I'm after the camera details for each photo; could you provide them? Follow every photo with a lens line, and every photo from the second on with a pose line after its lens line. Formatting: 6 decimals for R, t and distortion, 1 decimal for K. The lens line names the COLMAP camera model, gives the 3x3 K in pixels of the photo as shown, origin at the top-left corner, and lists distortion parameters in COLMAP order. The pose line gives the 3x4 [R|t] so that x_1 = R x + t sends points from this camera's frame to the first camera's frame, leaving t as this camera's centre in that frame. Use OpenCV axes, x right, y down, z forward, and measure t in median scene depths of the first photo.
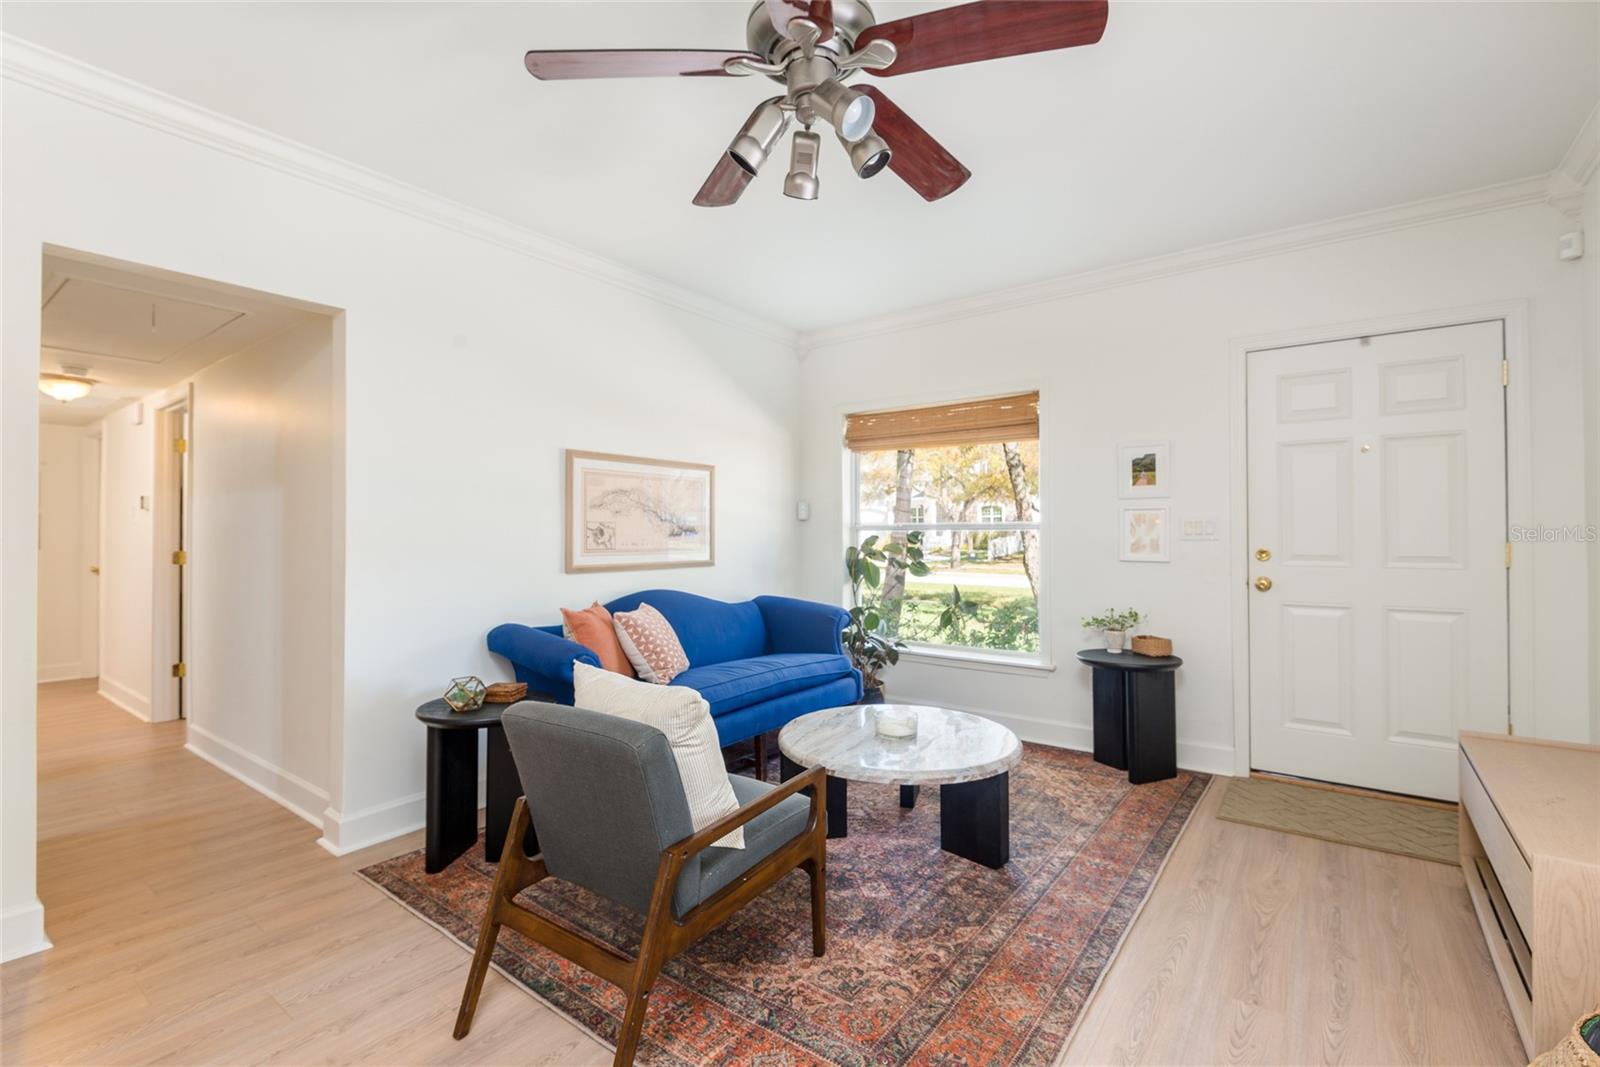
lens RADIAL K [[710.3, 0, 797.0], [0, 710.3, 533.7], [0, 0, 1]] dist [0.003979, -0.003173]
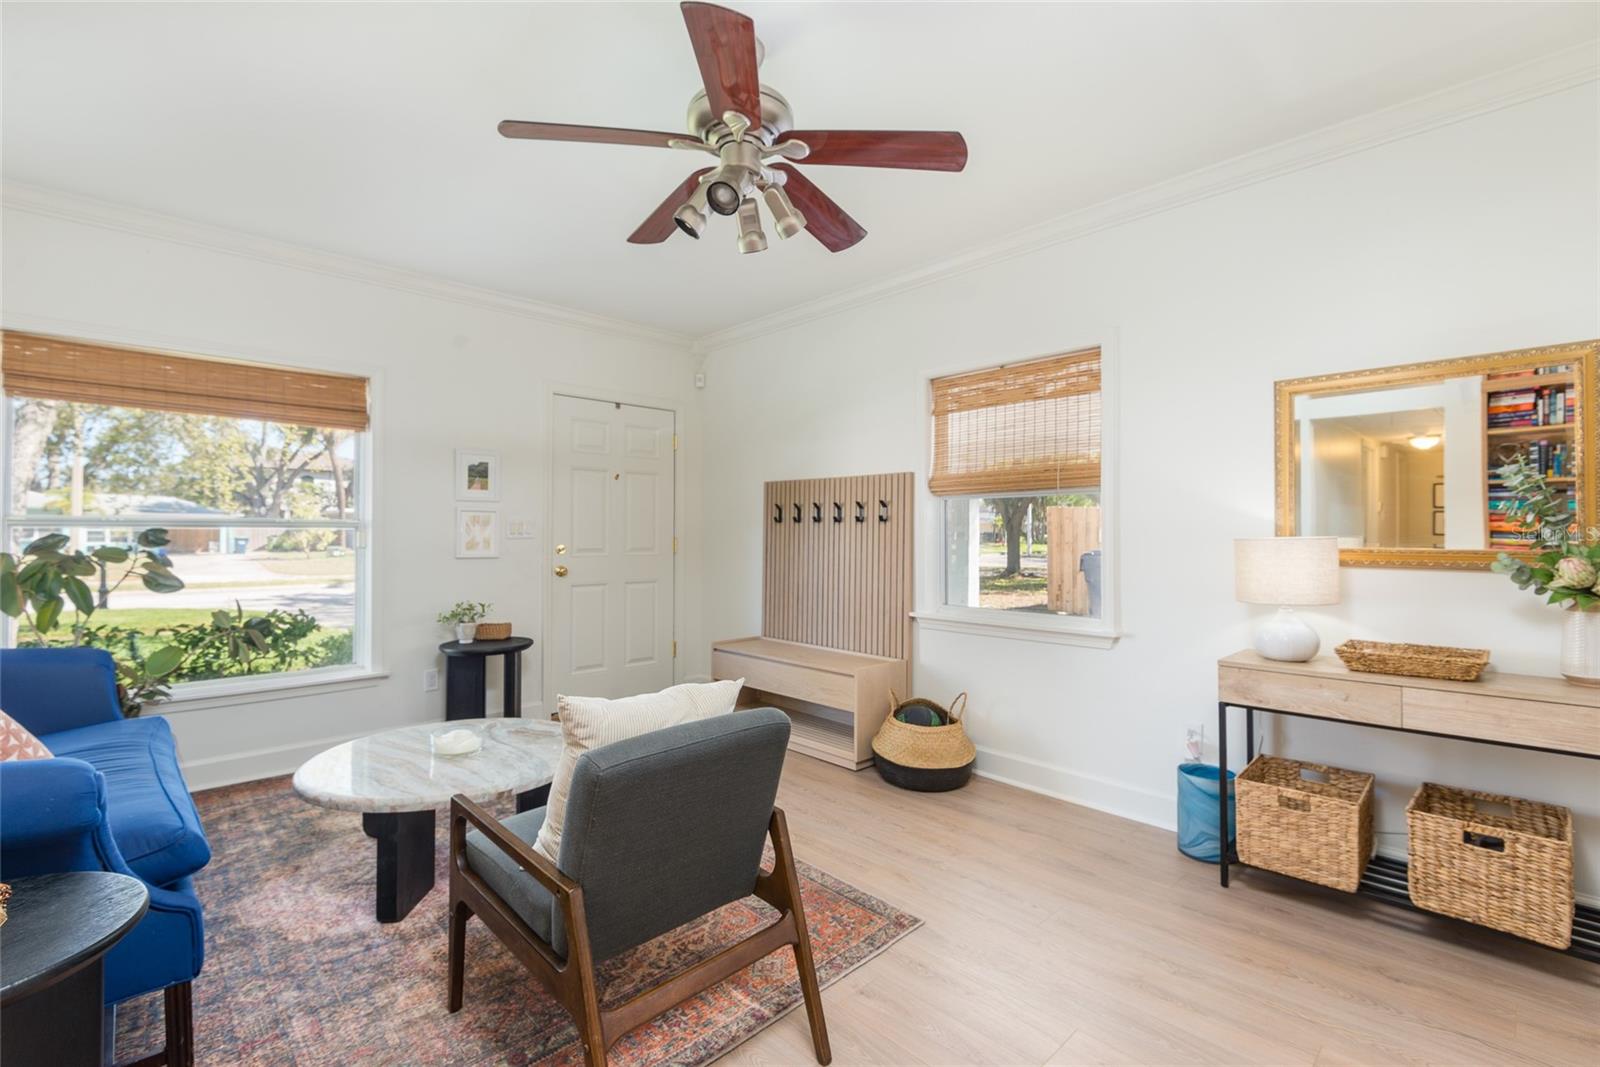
lens RADIAL K [[710.3, 0, 799.1], [0, 710.3, 528.9], [0, 0, 1]] dist [0.003979, -0.003173]
pose [[0.161541, 0.008477, 0.986830, -0.539710], [-0.003489, 0.999962, -0.008019, 0.000709], [-0.986860, -0.002148, 0.161564, 0.324914]]
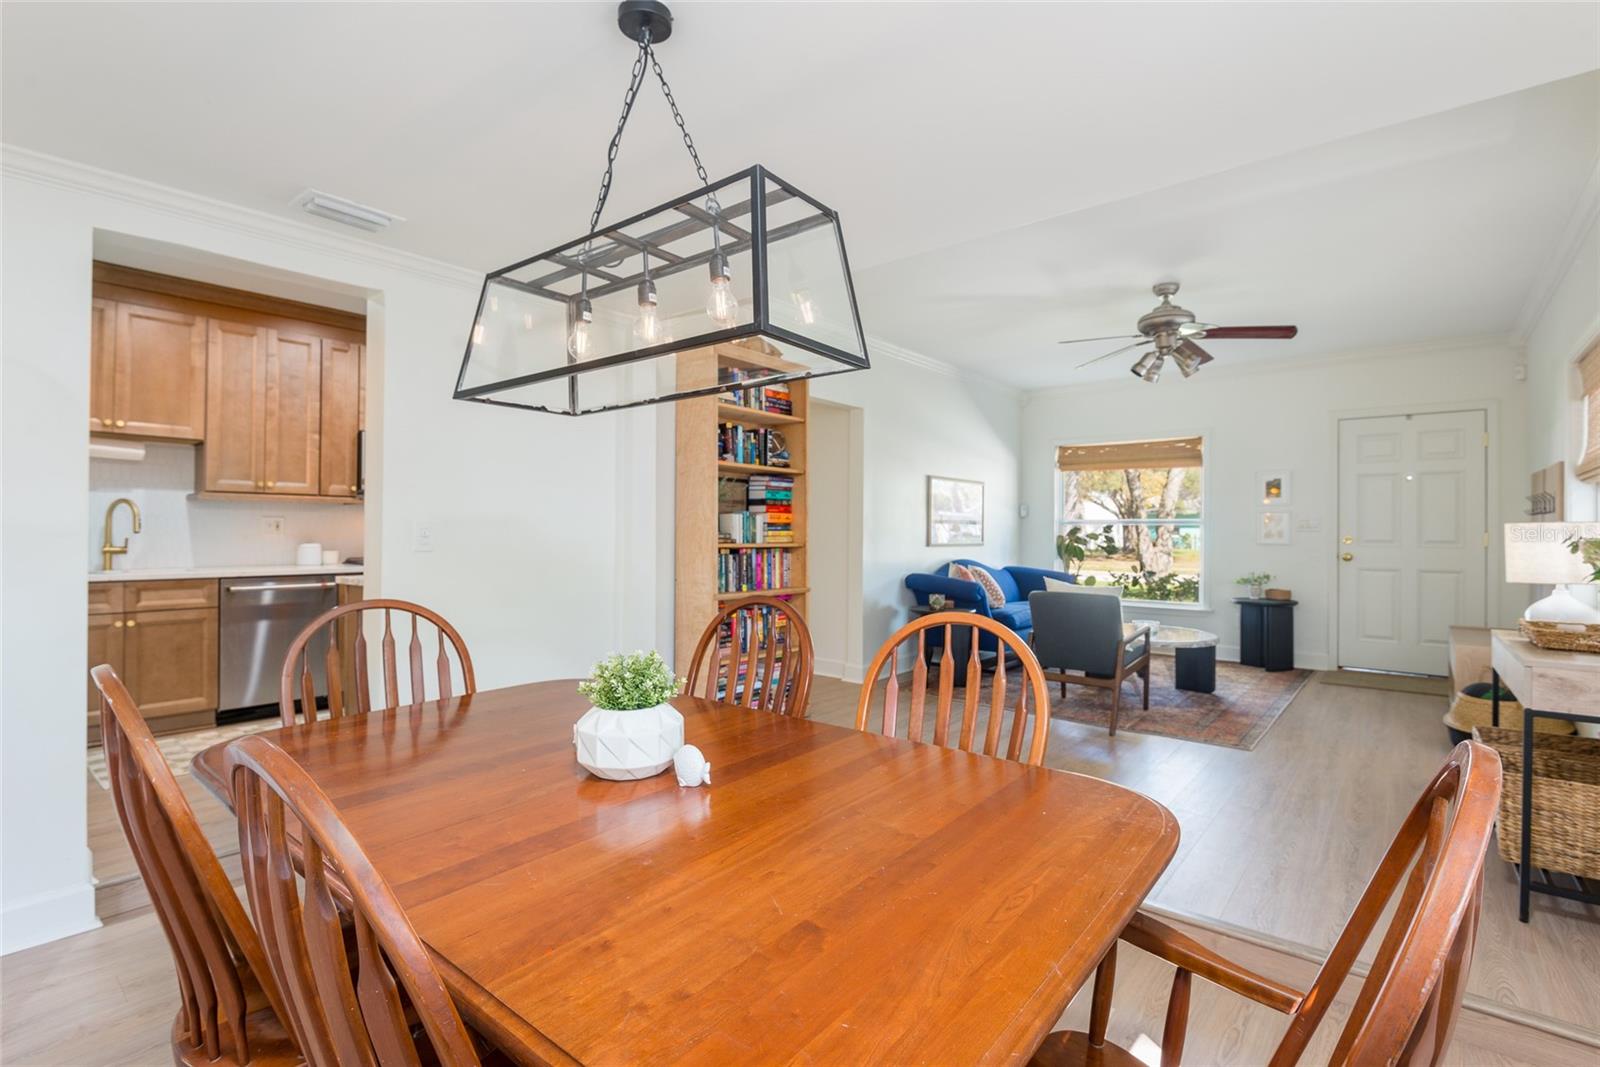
lens RADIAL K [[748.2, 0, 797.7], [0, 748.2, 535.5], [0, 0, 1]] dist [-0.010481, 0.000564]
pose [[0.998577, 0.009880, -0.052407, -0.518626], [-0.009649, 0.999943, 0.004657, 0.021761], [0.052450, -0.004144, 0.998615, -0.776693]]
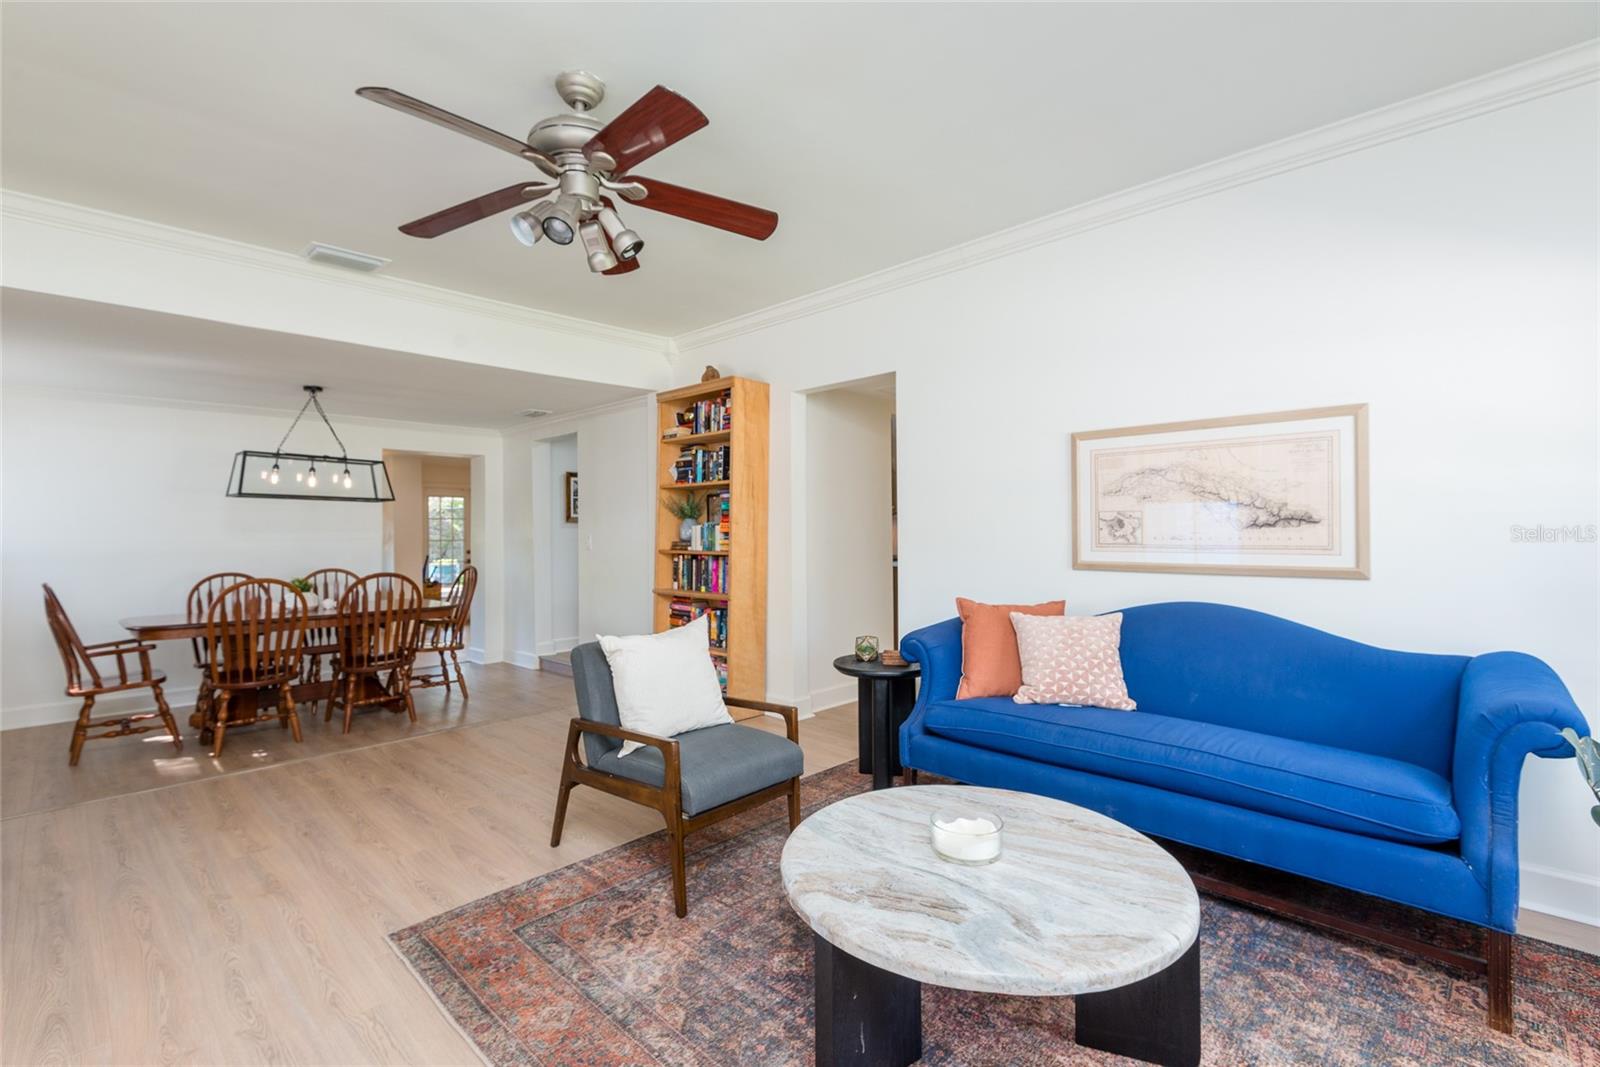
lens RADIAL K [[710.3, 0, 797.6], [0, 710.3, 527.7], [0, 0, 1]] dist [0.003979, -0.003173]
pose [[-0.115783, 0.004568, -0.993264, 0.599931], [0.010270, 0.999941, 0.003401, -0.003629], [0.993221, -0.009807, -0.115823, 0.719481]]
